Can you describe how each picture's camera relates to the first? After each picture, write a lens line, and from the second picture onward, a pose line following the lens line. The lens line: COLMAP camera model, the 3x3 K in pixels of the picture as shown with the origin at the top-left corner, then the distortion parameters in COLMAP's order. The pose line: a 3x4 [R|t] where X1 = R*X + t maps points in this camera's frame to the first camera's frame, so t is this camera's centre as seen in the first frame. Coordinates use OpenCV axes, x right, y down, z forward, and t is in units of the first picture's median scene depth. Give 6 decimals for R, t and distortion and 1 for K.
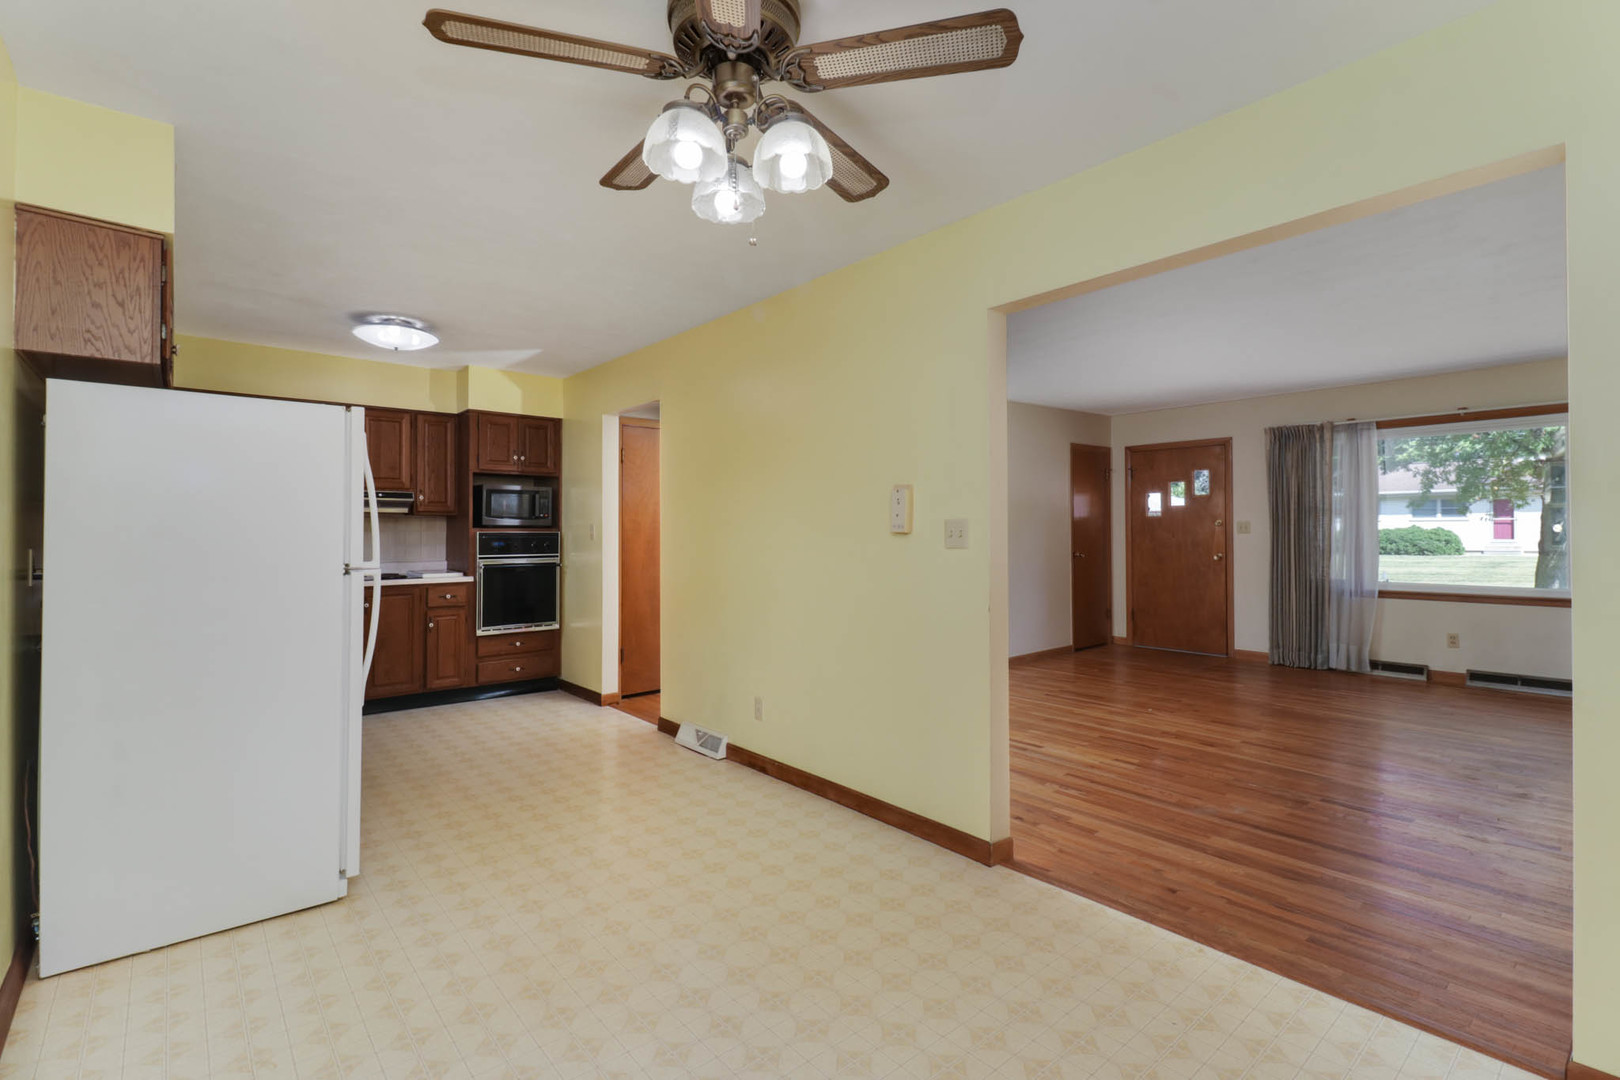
lens RADIAL K [[744.9, 0, 817.3], [0, 744.9, 526.6], [0, 0, 1]] dist [0.001722, 0.000351]
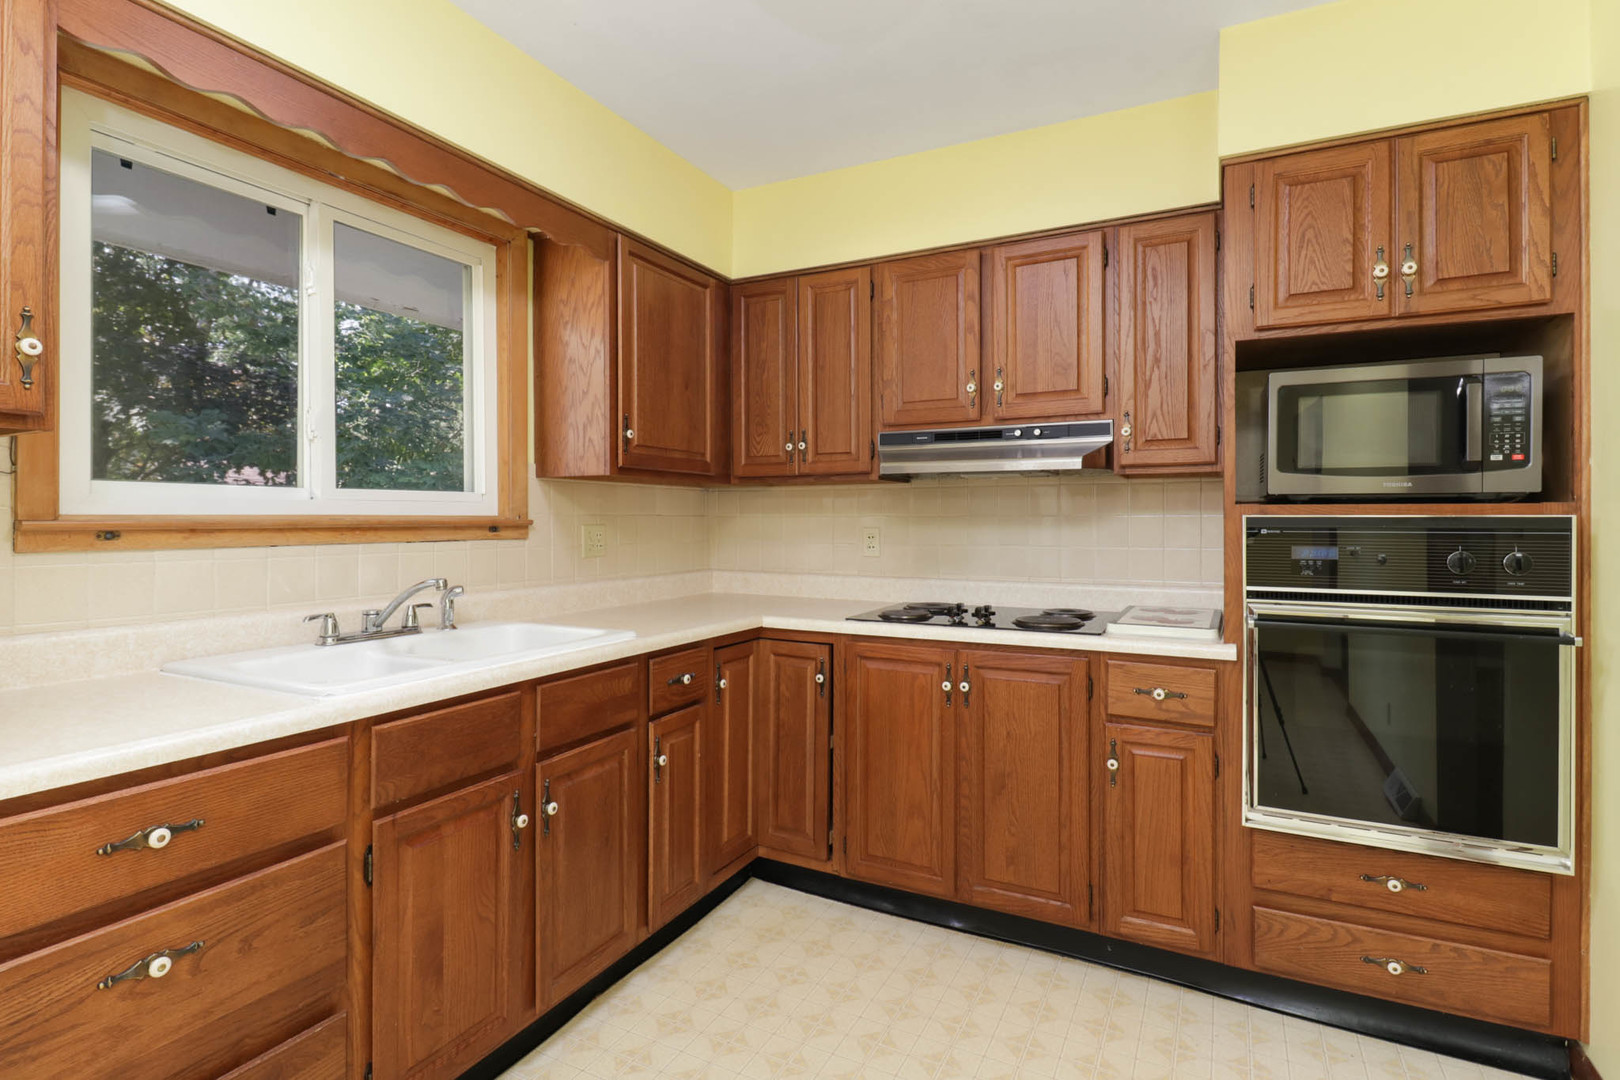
lens RADIAL K [[795.5, 0, 806.8], [0, 795.5, 518.6], [0, 0, 1]] dist [-0.000193, -0.000336]
pose [[0.367521, -0.001368, -0.930014, -0.192622], [0.003479, 0.999994, -0.000096, 0.007685], [0.930009, -0.003200, 0.367524, 0.674229]]
